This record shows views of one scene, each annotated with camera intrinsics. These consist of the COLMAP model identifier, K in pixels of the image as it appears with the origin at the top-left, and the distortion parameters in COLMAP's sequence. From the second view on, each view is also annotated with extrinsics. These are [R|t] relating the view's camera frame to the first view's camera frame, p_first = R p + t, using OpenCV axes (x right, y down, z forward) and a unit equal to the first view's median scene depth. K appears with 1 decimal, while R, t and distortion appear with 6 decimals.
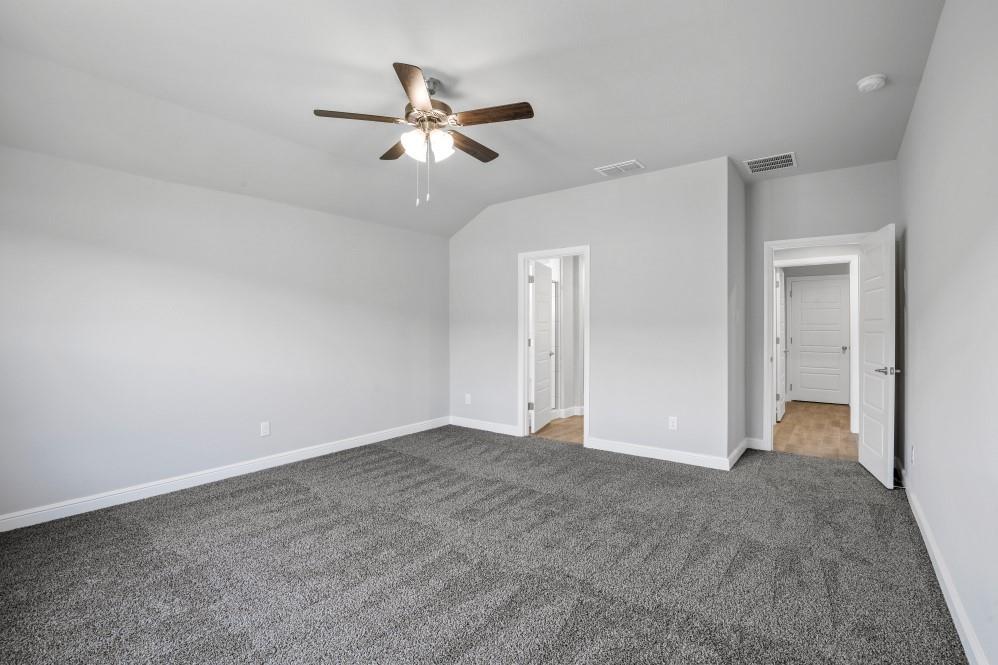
lens RADIAL K [[456.7, 0, 502.7], [0, 456.7, 328.0], [0, 0, 1]] dist [-0.033341, 0.004987]
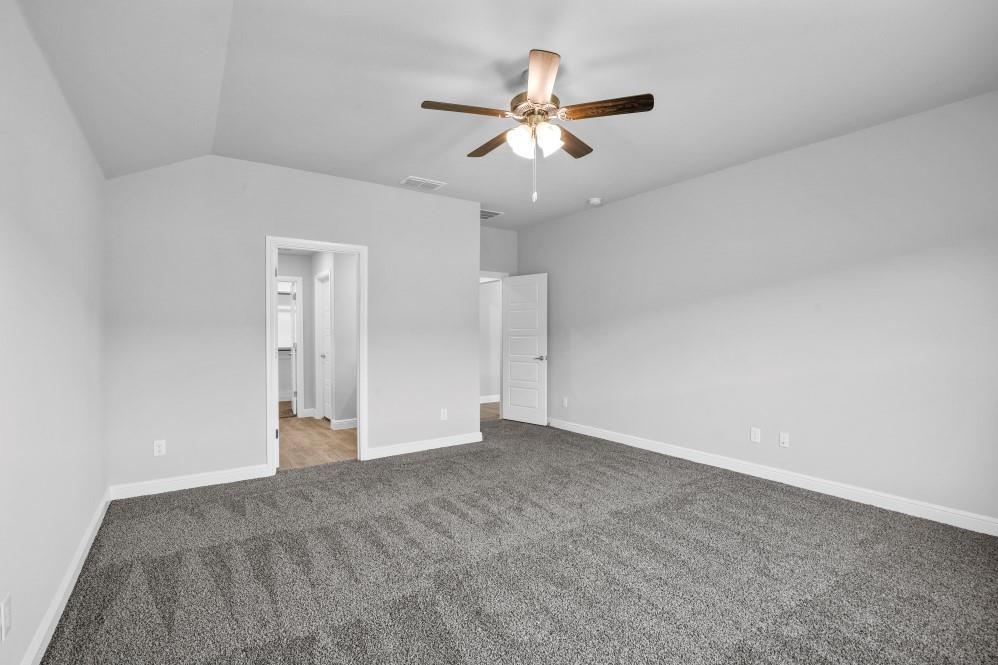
lens RADIAL K [[456.7, 0, 500.3], [0, 456.7, 339.7], [0, 0, 1]] dist [-0.033341, 0.004987]
pose [[0.306710, -0.013335, 0.951710, -0.785594], [0.001866, 0.999908, 0.013409, 0.000389], [-0.951801, -0.002337, 0.306707, 0.556985]]
